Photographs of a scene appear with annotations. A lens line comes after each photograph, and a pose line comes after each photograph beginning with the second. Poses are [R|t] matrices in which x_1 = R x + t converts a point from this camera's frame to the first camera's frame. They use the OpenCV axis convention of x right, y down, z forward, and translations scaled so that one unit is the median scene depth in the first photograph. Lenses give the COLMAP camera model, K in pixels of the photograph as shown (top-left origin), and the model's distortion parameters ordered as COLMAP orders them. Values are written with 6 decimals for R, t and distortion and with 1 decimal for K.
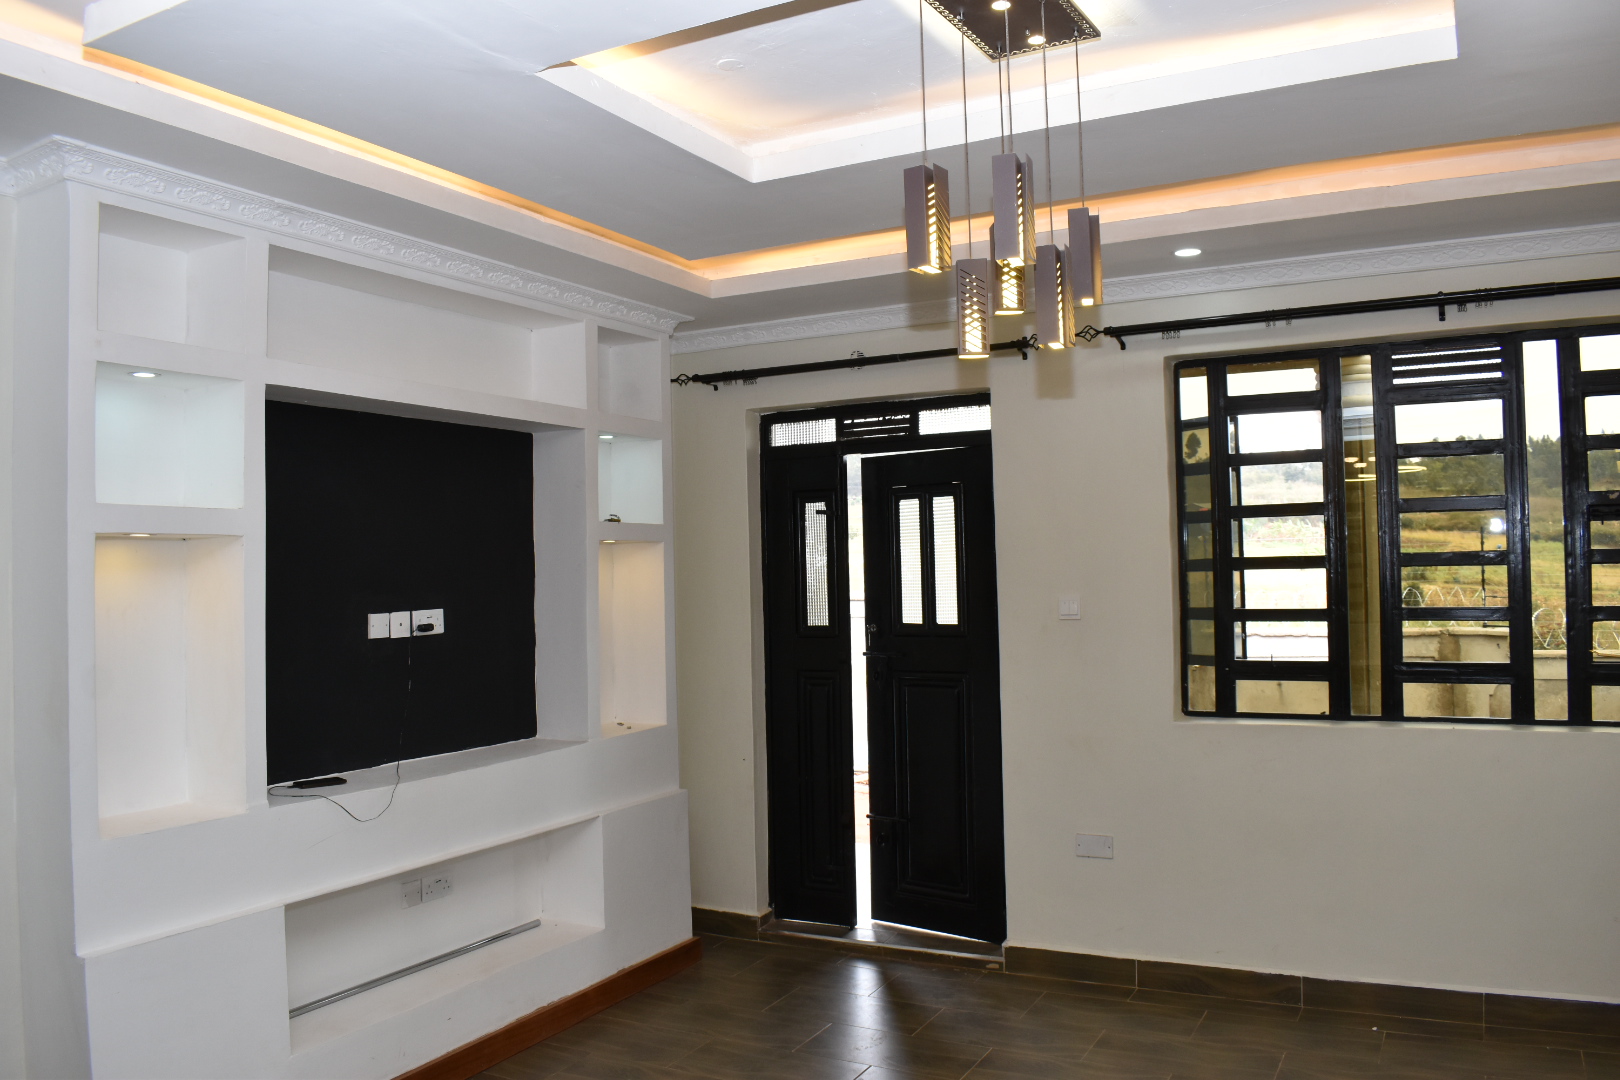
lens RADIAL K [[1273.5, 0, 810.0], [0, 1273.5, 540.0], [0, 0, 1]] dist [-0.094988, -0.000588]
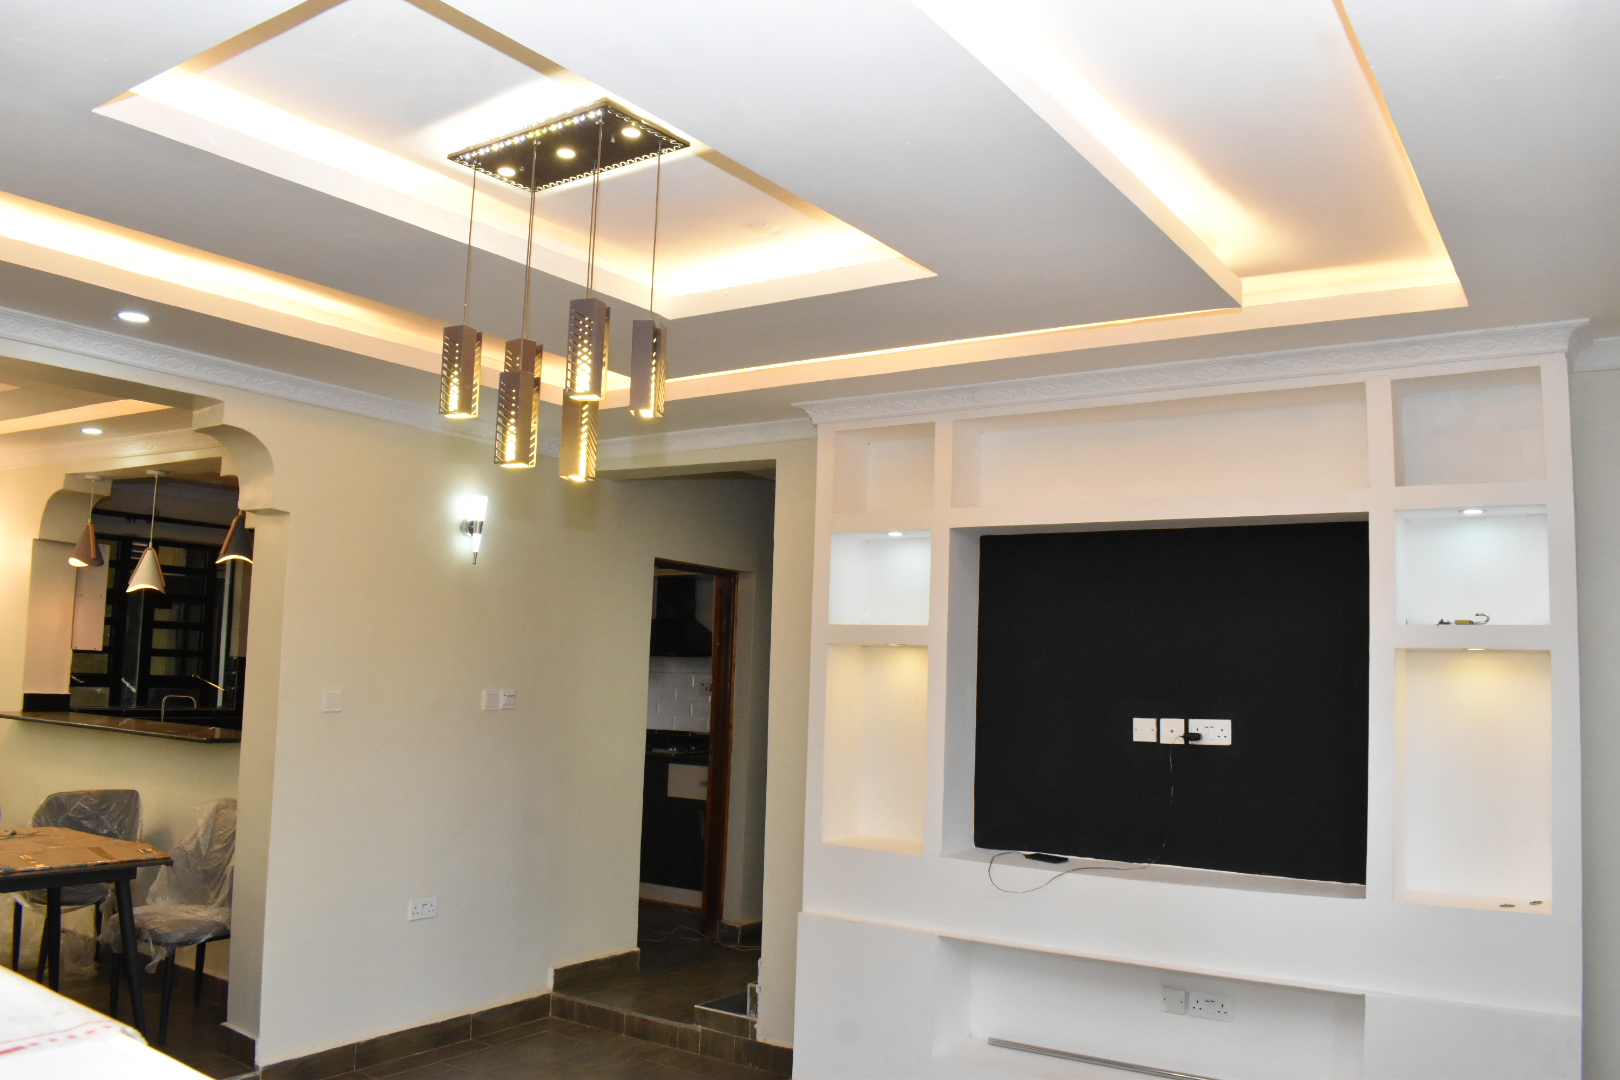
lens RADIAL K [[1273.5, 0, 810.0], [0, 1273.5, 540.0], [0, 0, 1]] dist [-0.094988, -0.000588]
pose [[-0.087794, -0.079004, -0.993001, 0.732847], [-0.007620, 0.996874, -0.078638, -0.004951], [0.996109, 0.000662, -0.088122, 0.803579]]
